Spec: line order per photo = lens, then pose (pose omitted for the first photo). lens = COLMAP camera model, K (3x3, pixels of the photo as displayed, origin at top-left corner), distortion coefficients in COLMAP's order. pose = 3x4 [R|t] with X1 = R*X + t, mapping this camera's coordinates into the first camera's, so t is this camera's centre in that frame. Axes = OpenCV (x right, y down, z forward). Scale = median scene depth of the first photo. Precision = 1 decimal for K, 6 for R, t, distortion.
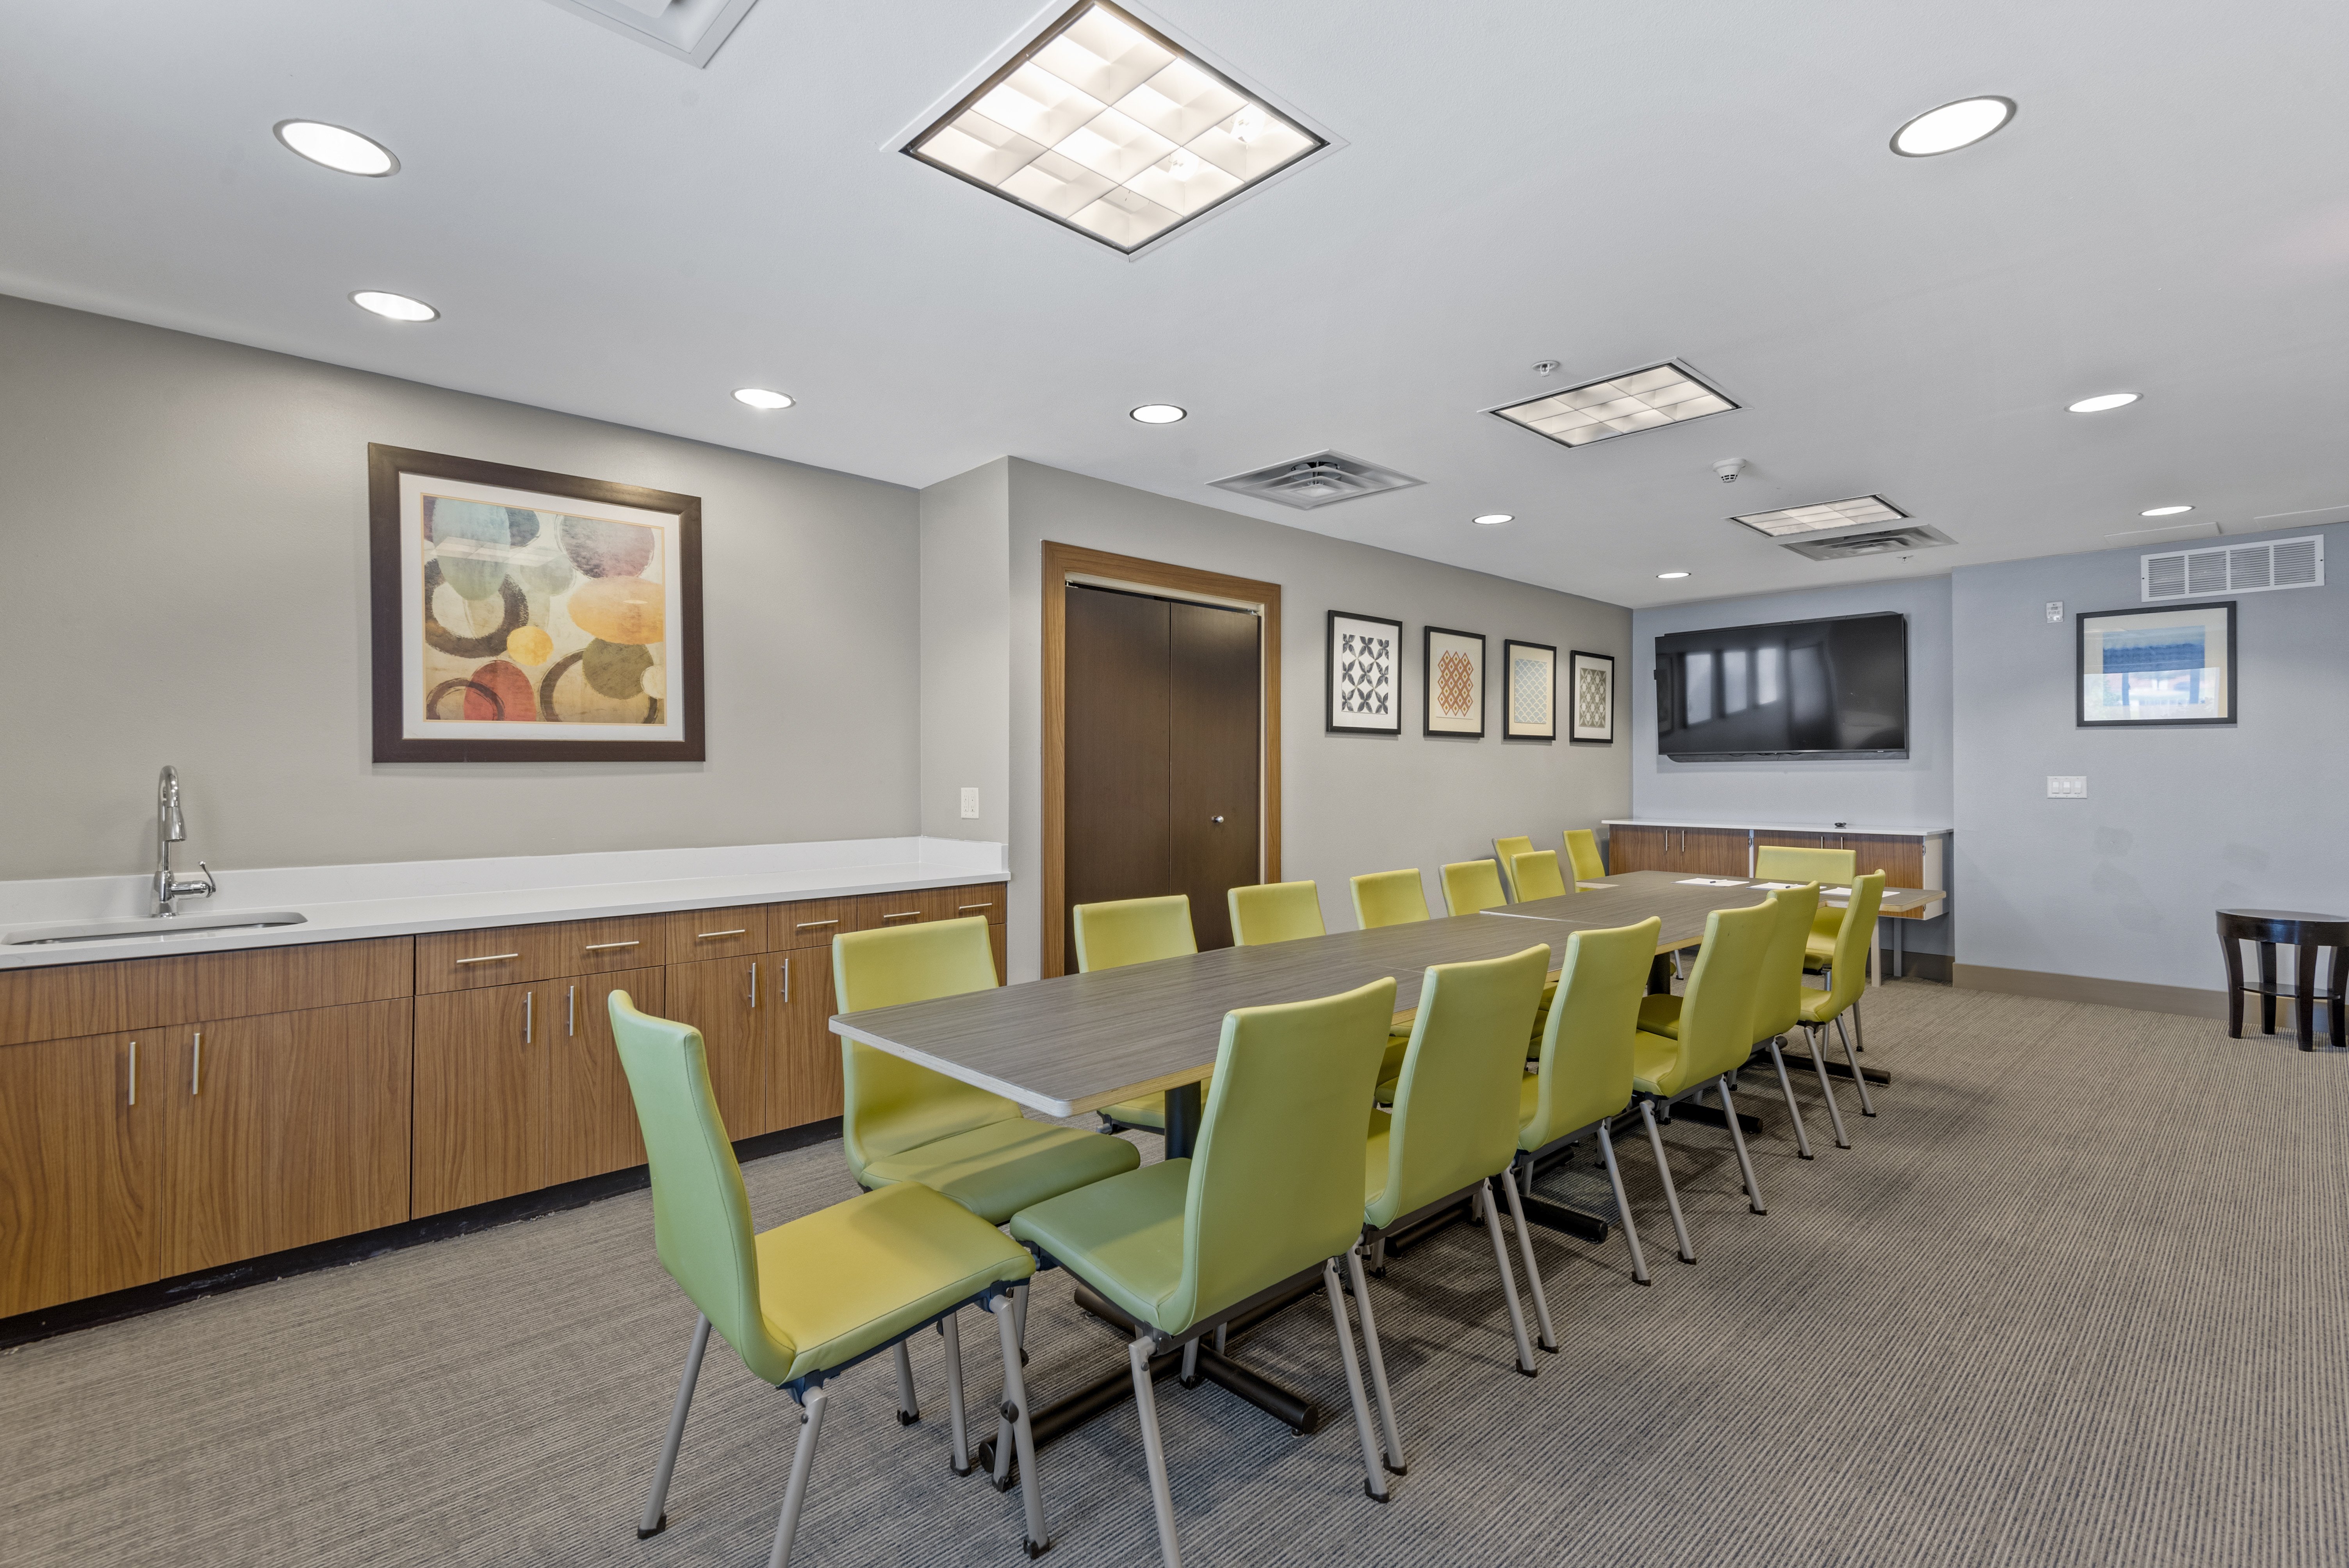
lens RADIAL K [[1076.0, 0, 1160.0], [0, 1076.0, 761.4], [0, 0, 1]] dist [0.002583, 0.000210]
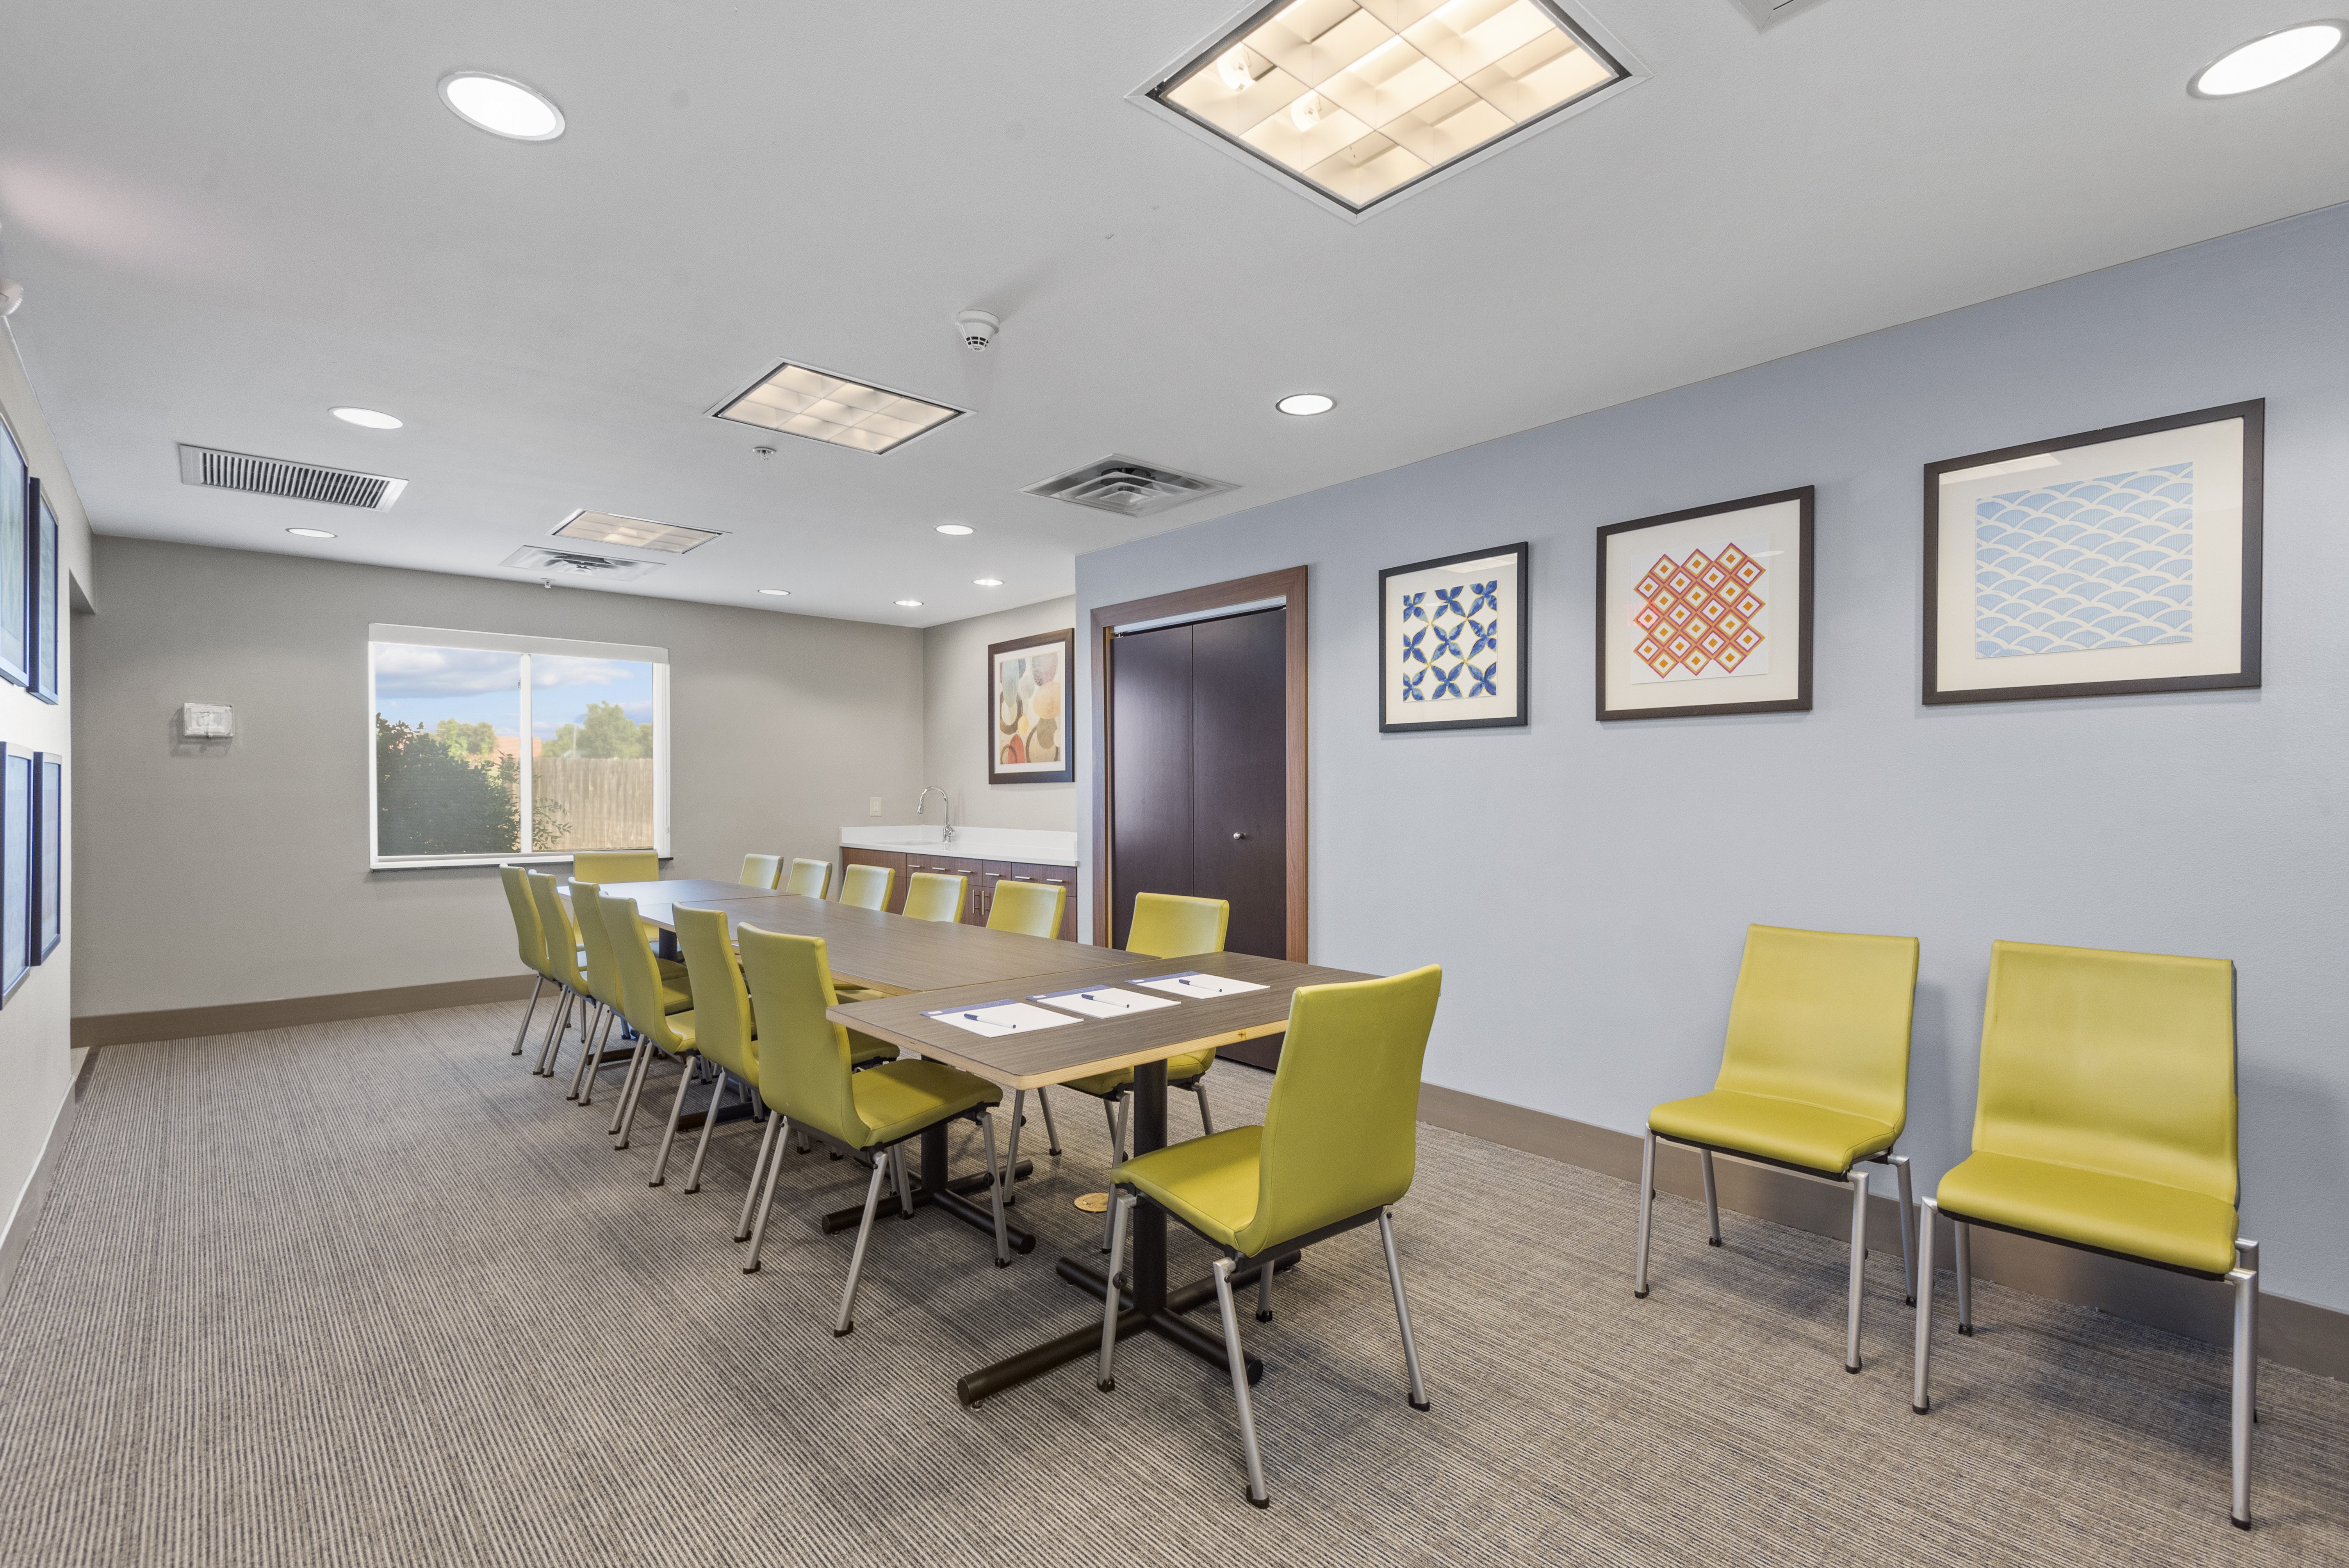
lens RADIAL K [[1076.0, 0, 1201.4], [0, 1076.0, 834.9], [0, 0, 1]] dist [0.002583, 0.000210]
pose [[-0.025246, 0.037207, -0.998989, 0.900033], [0.006579, 0.999292, 0.037052, 0.015323], [0.999660, -0.005637, -0.025473, 0.872118]]
